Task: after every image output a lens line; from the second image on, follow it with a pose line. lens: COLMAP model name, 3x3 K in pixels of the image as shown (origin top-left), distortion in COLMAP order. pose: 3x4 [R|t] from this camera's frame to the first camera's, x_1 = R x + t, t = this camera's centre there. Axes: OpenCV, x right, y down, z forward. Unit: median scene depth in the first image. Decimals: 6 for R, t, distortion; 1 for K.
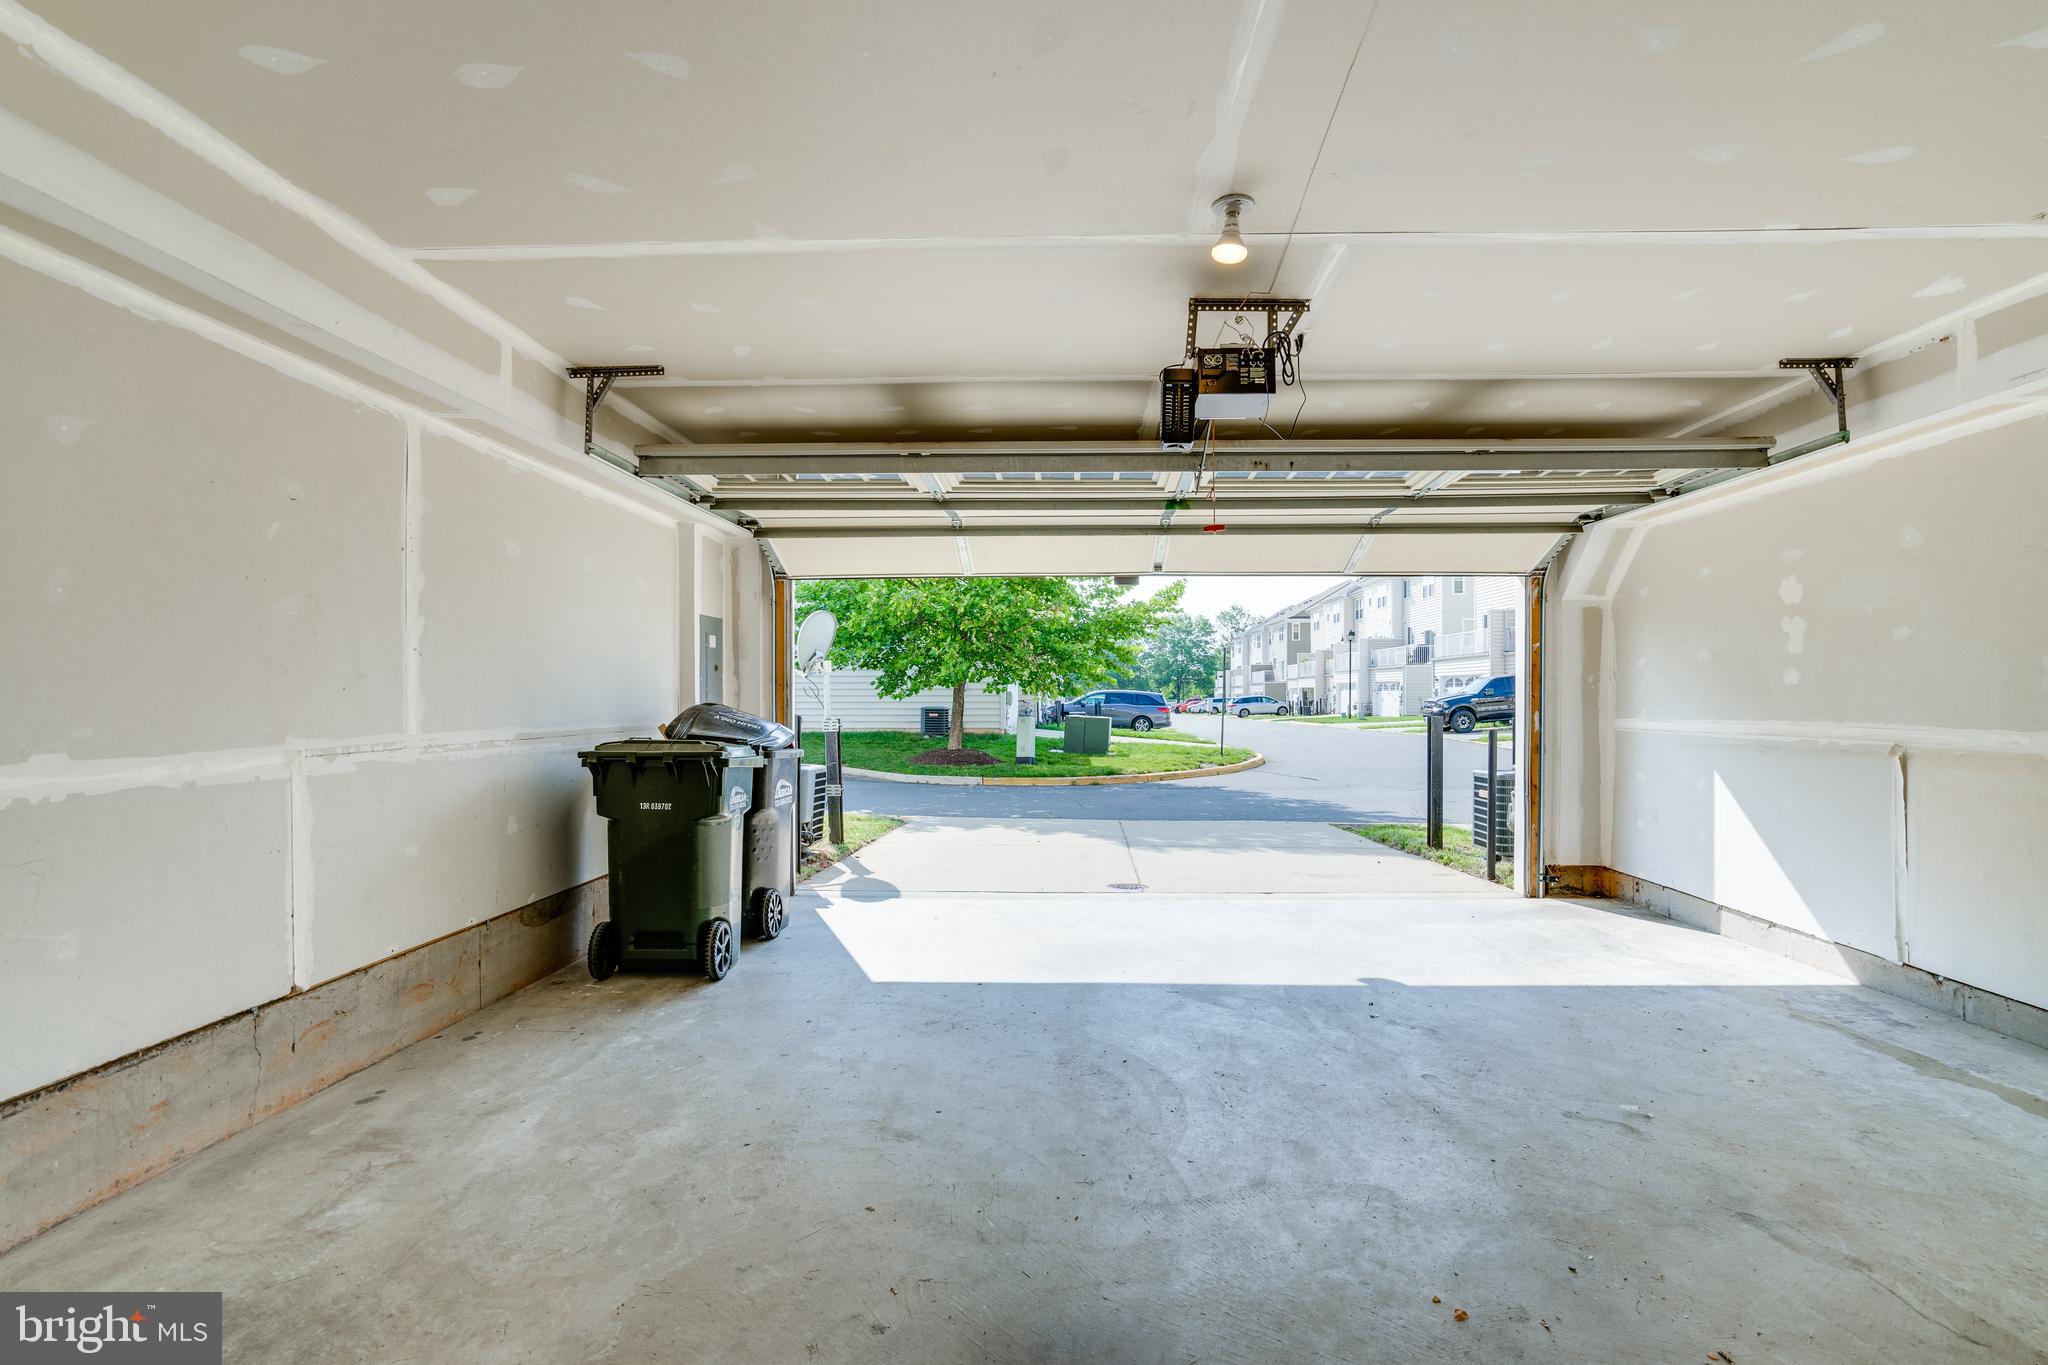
lens RADIAL K [[998.0, 0, 1030.6], [0, 998.0, 691.3], [0, 0, 1]] dist [-0.005862, 0.001447]
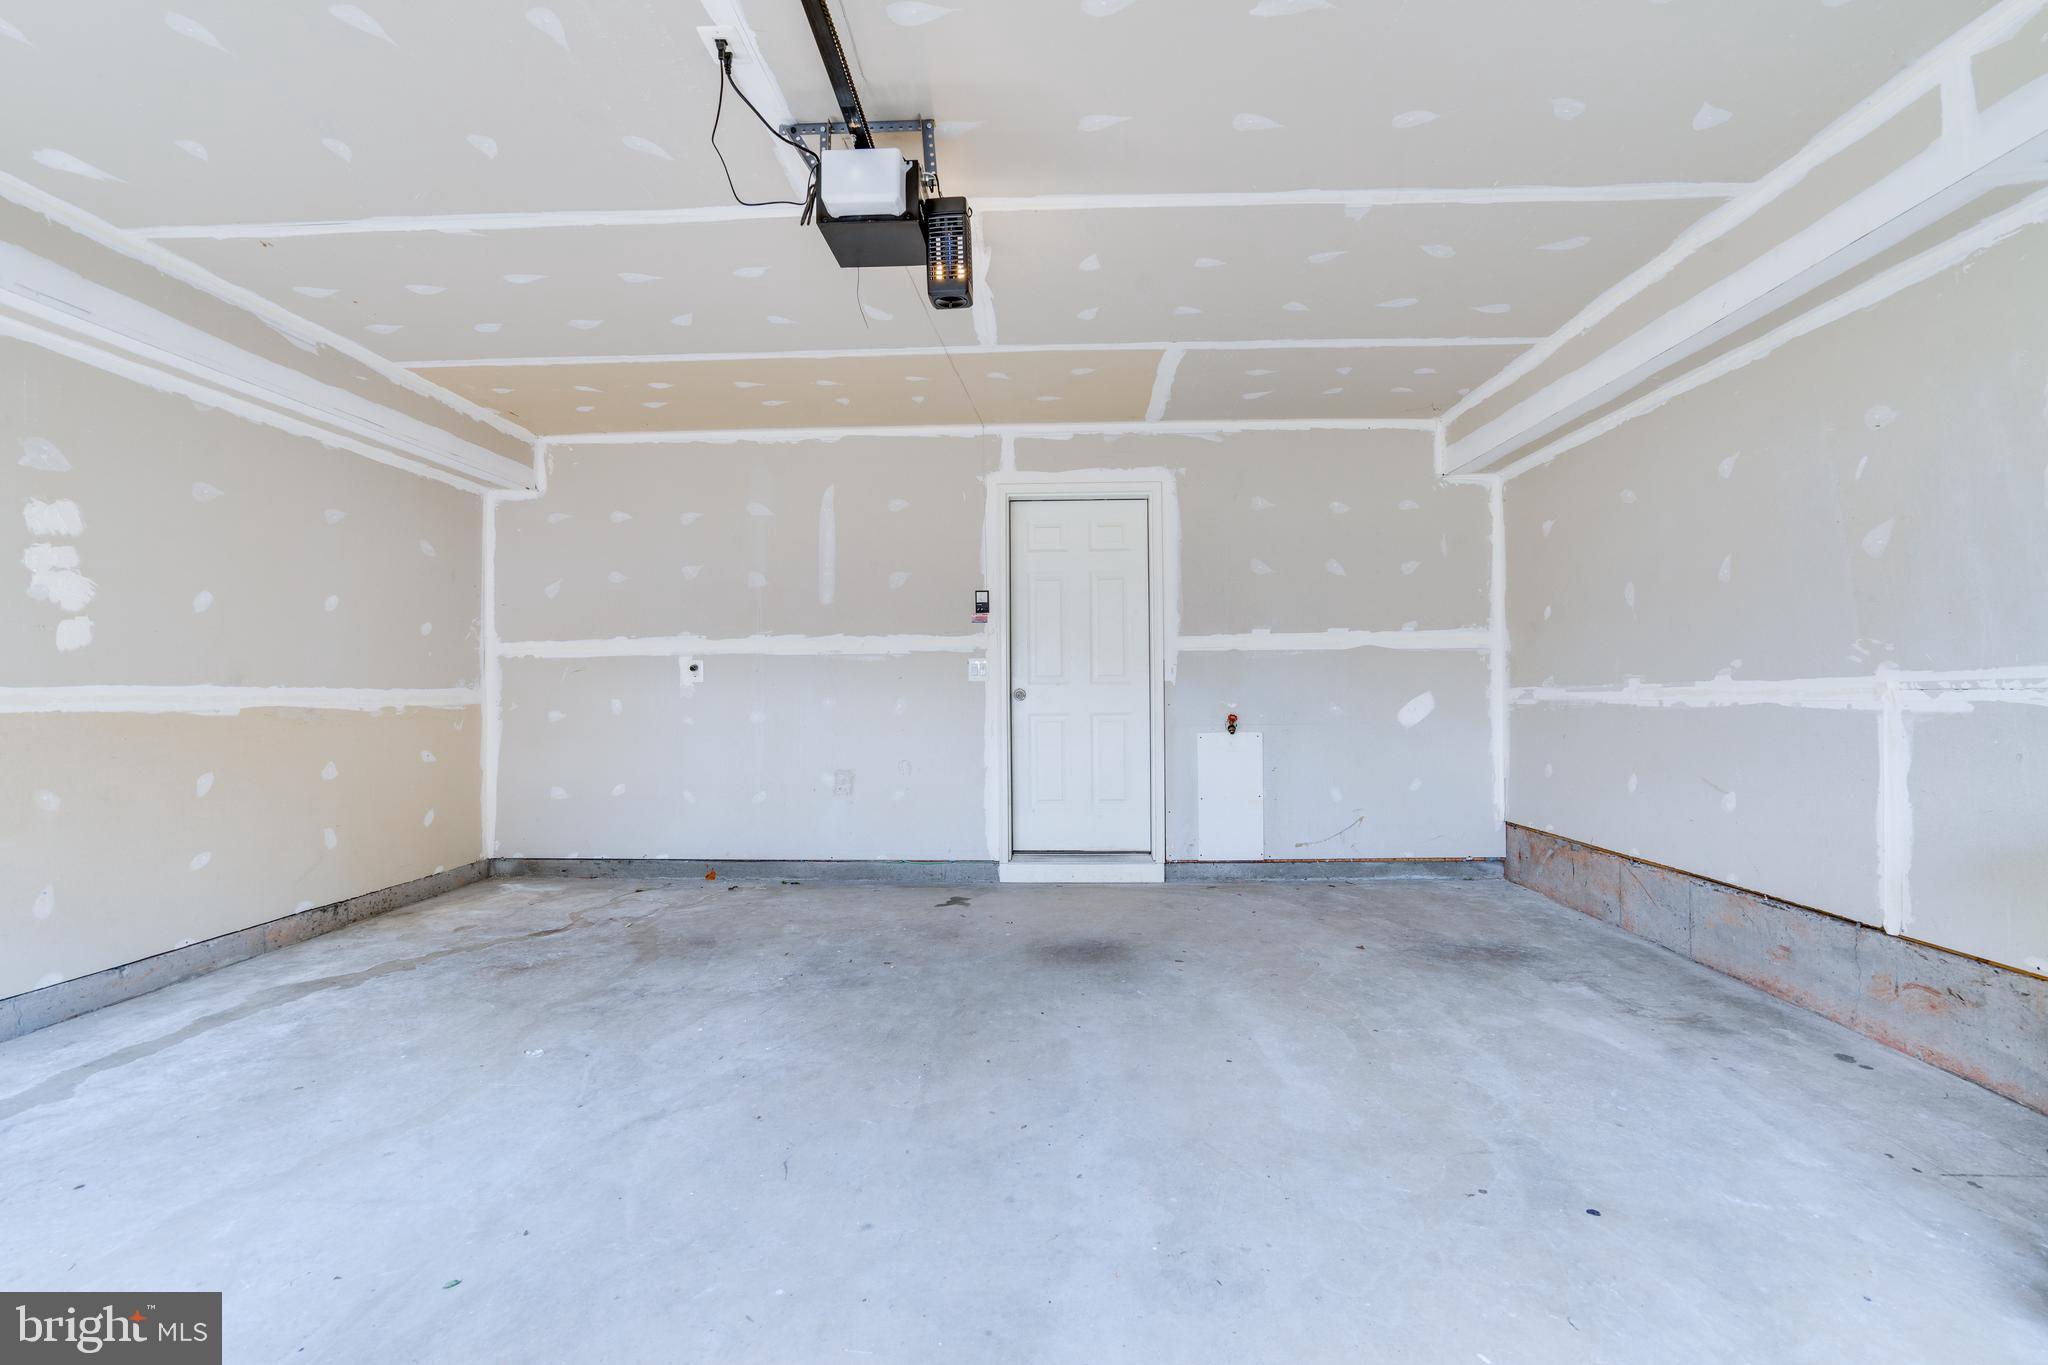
lens RADIAL K [[998.0, 0, 1021.5], [0, 998.0, 687.3], [0, 0, 1]] dist [-0.005862, 0.001447]
pose [[-0.999936, 0.011307, 0.000678, 0.105077], [0.011297, 0.999857, -0.012590, 0.067803], [-0.000820, -0.012581, -0.999921, 1.988976]]
